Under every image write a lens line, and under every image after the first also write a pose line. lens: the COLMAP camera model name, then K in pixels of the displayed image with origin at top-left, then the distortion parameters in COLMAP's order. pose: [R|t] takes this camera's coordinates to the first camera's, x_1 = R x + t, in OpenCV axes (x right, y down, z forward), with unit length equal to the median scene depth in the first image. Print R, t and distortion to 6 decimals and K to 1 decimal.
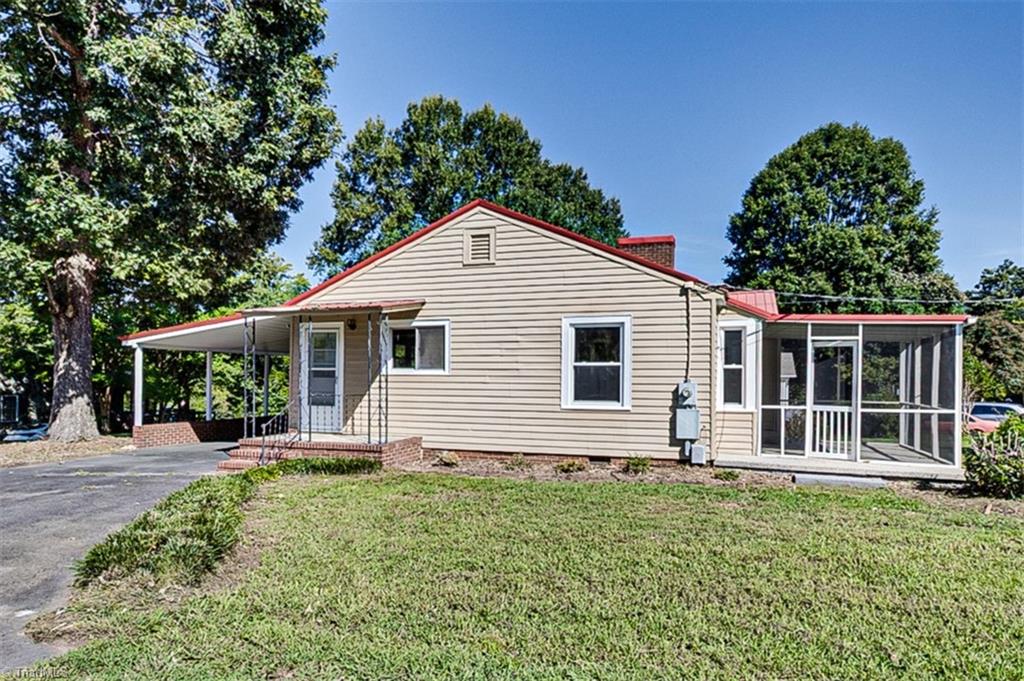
lens RADIAL K [[563.7, 0, 568.7], [0, 563.7, 384.7], [0, 0, 1]] dist [0.004040, 0.001910]
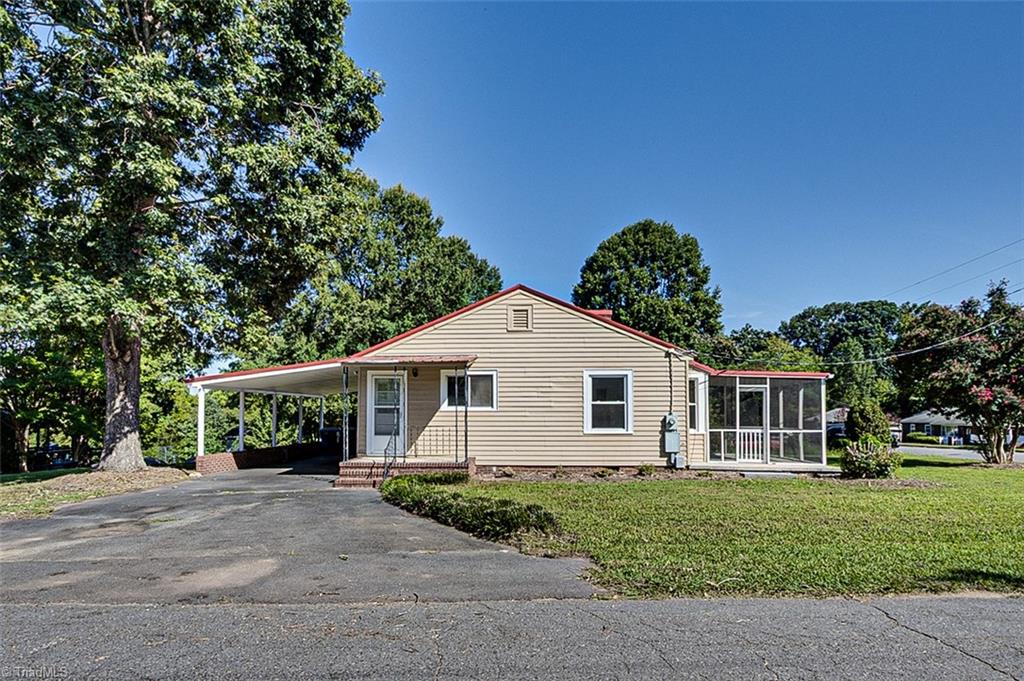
lens RADIAL K [[483.5, 0, 521.5], [0, 483.5, 408.8], [0, 0, 1]] dist [0.003999, 0.000365]
pose [[0.973166, -0.005849, 0.230030, -0.439775], [0.010241, 0.999787, -0.017901, -0.001030], [-0.229876, 0.019776, 0.973019, -0.158302]]
